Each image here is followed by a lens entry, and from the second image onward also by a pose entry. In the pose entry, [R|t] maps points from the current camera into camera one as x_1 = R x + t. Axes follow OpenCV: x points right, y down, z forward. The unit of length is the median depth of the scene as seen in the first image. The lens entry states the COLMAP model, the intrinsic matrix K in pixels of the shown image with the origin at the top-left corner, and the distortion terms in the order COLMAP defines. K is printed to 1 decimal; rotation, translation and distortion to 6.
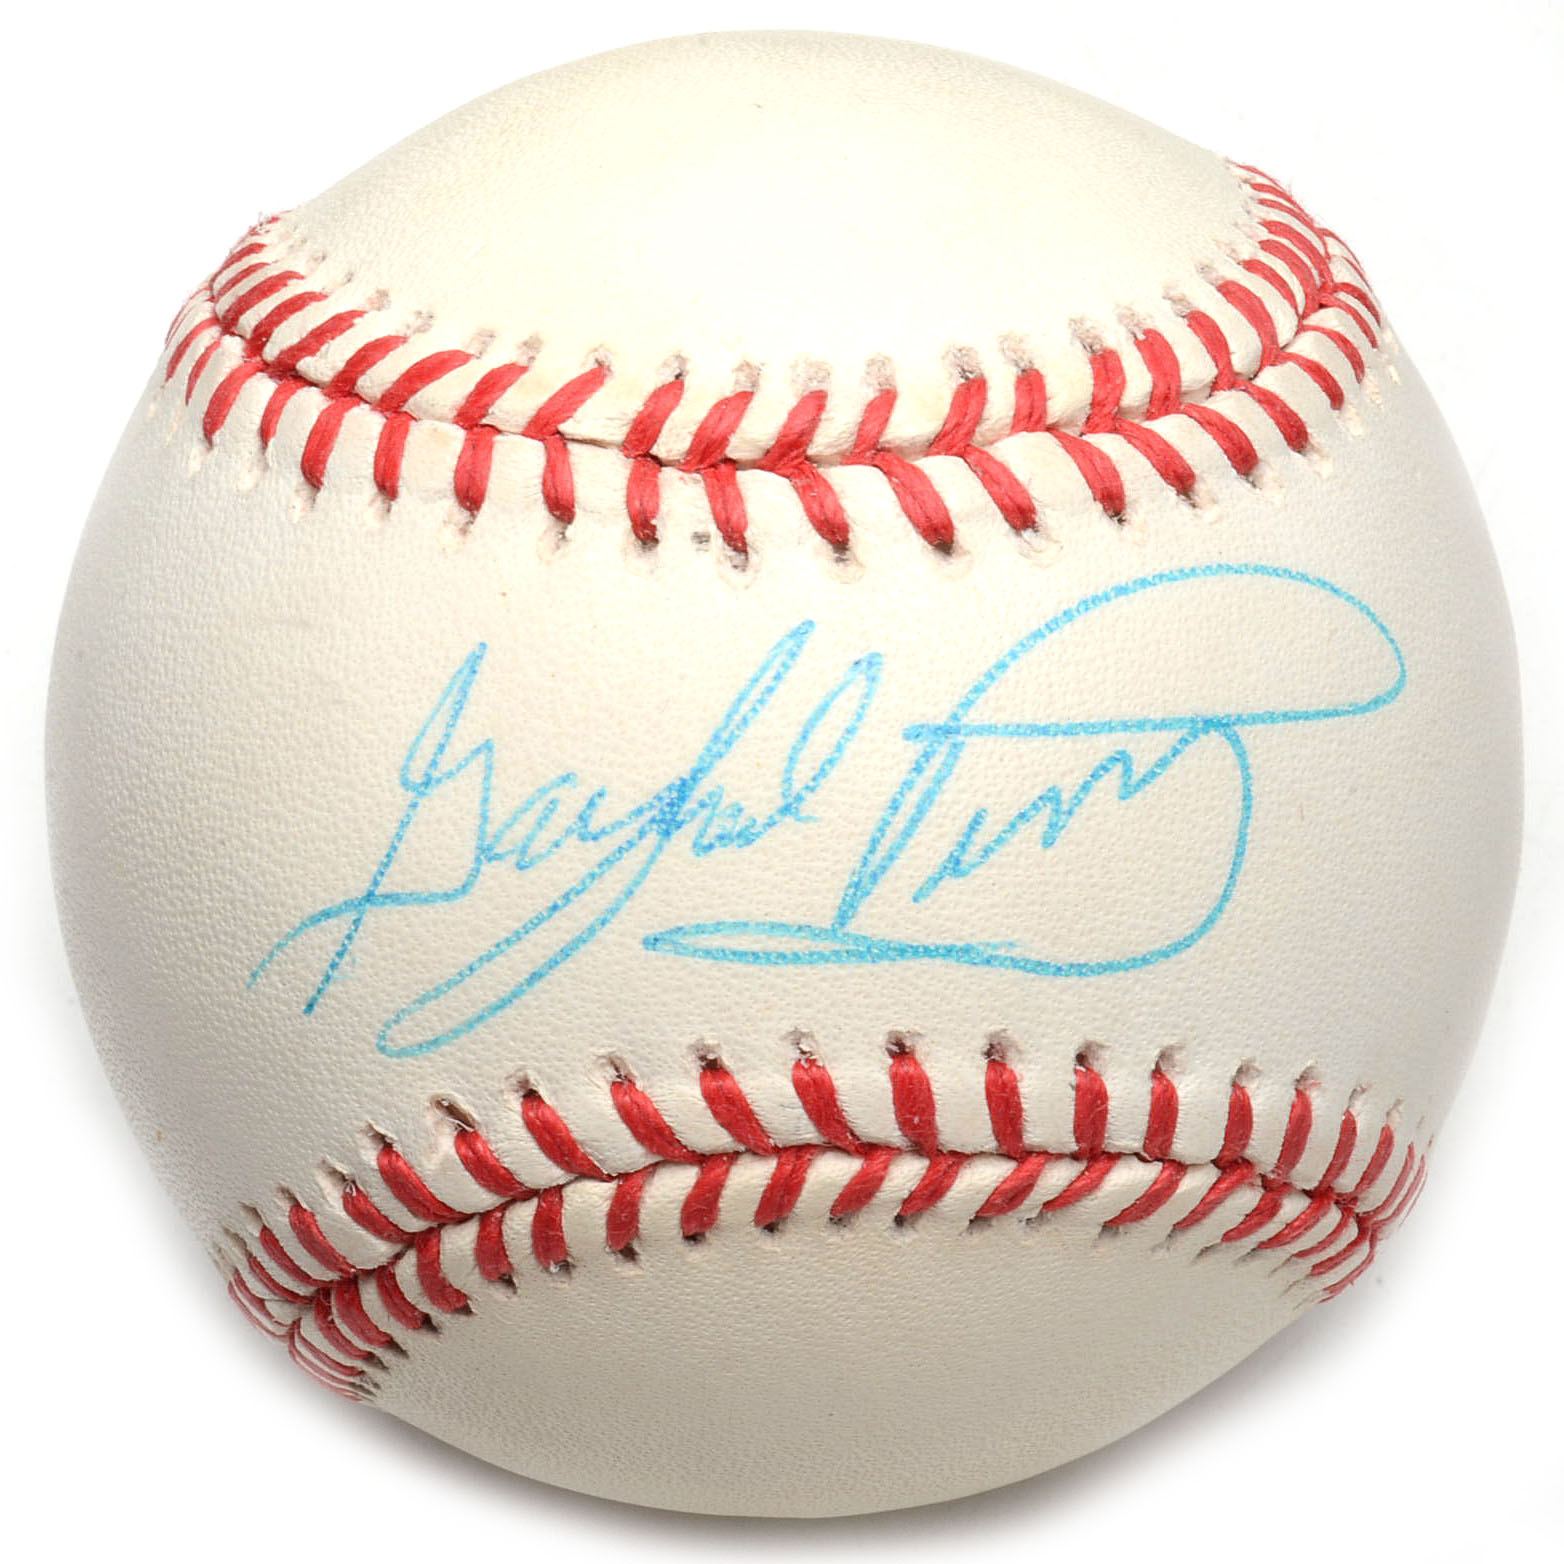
lens RADIAL K [[5569.1, 0, 782.0], [0, 5569.1, 782.0], [0, 0, 1]] dist [0.044125, -0.431961]
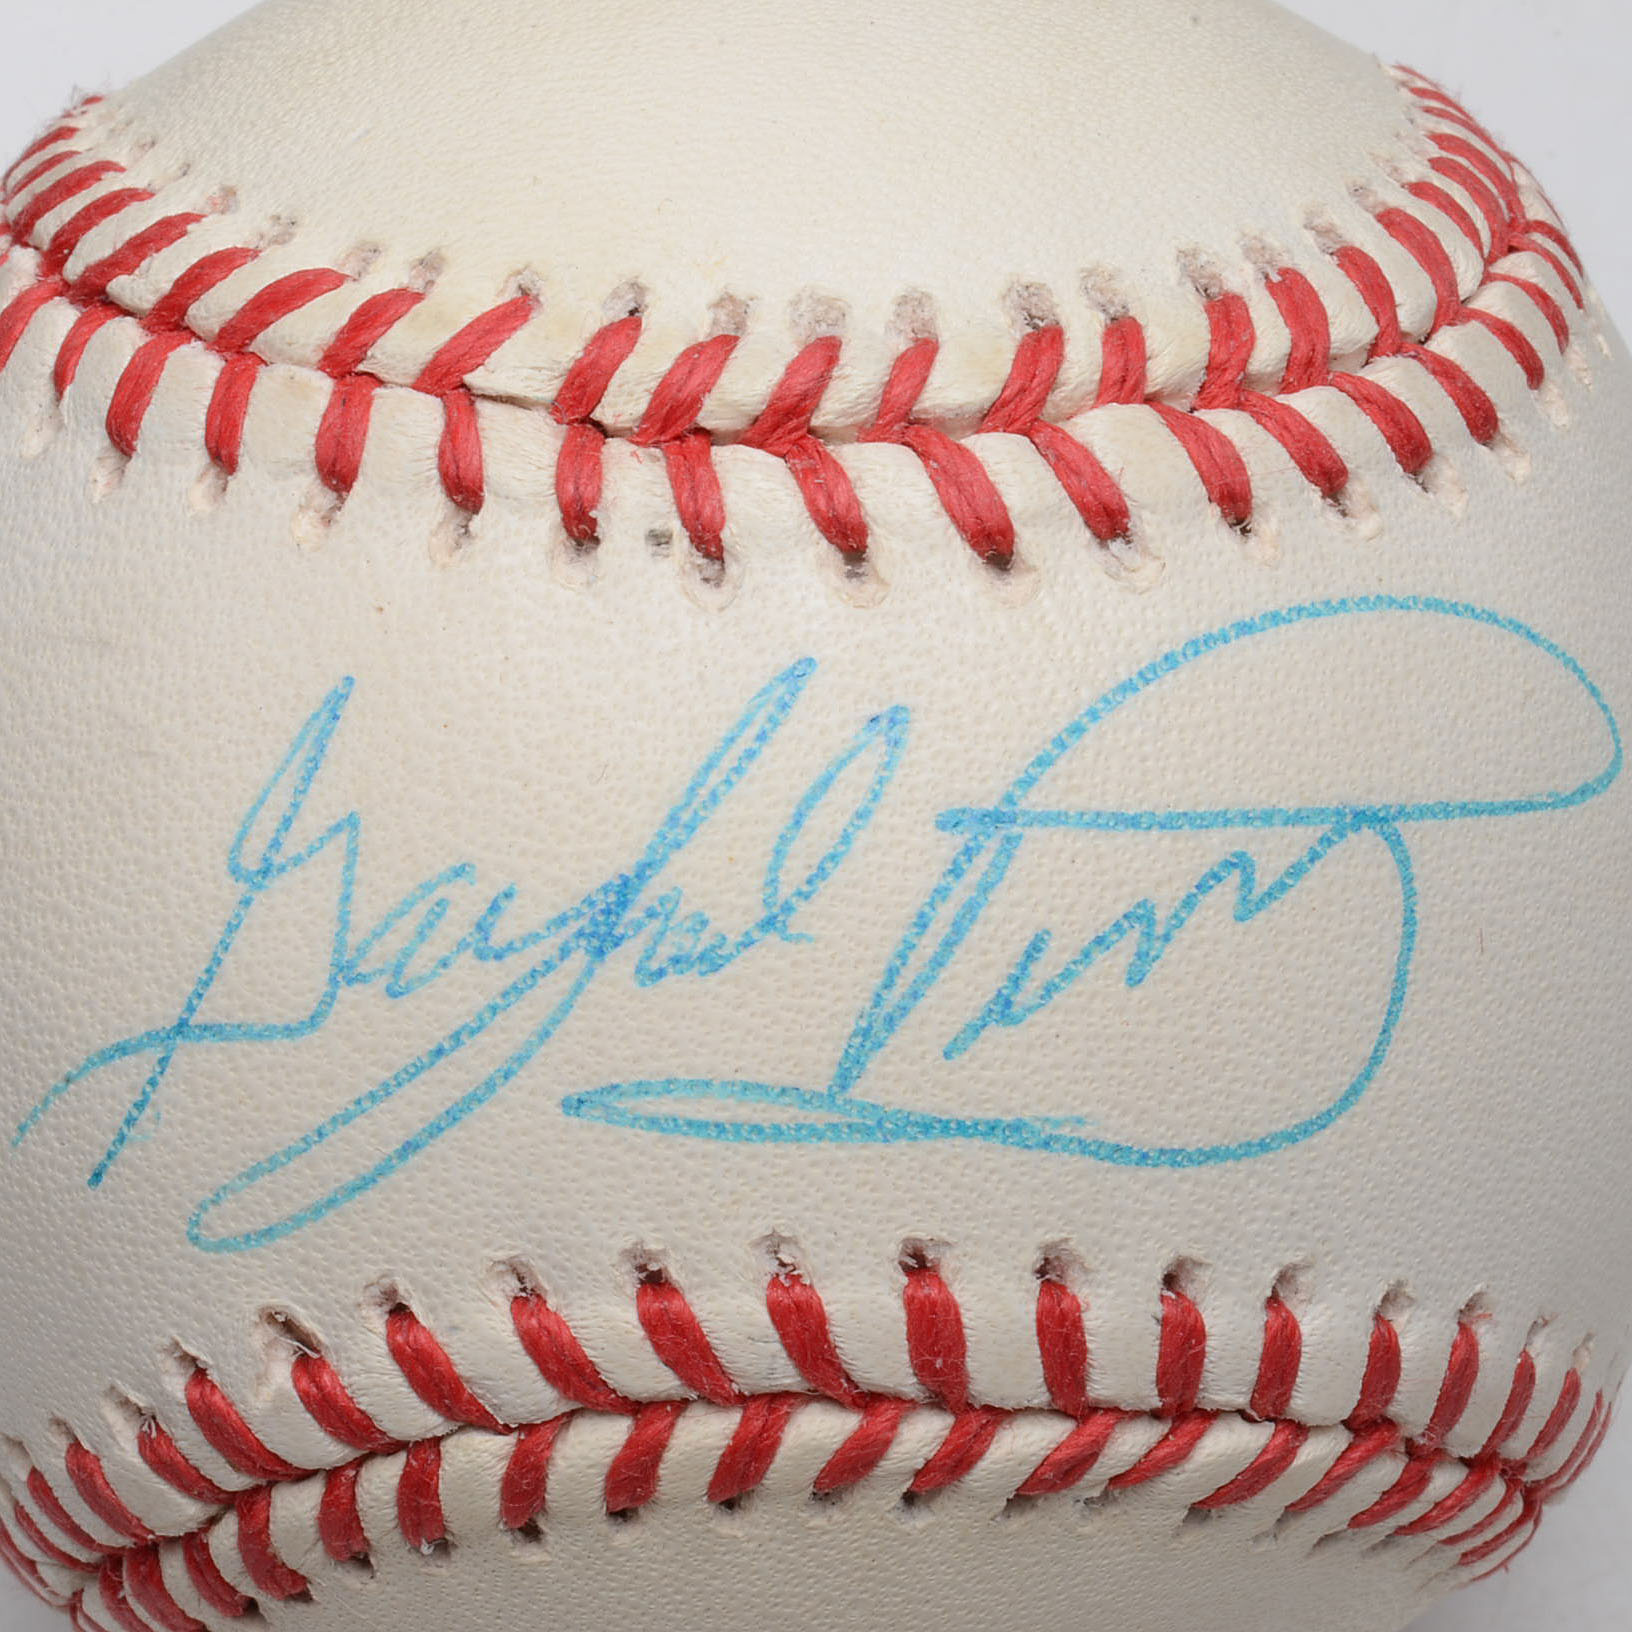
lens RADIAL K [[5811.2, 0, 816.0], [0, 5811.2, 816.0], [0, 0, 1]] dist [0.044125, -0.431961]
pose [[0.999517, 0.027140, 0.015165, -0.004719], [-0.027117, 0.999631, -0.001668, -0.007480], [-0.015205, 0.001256, 0.999884, 0.252572]]
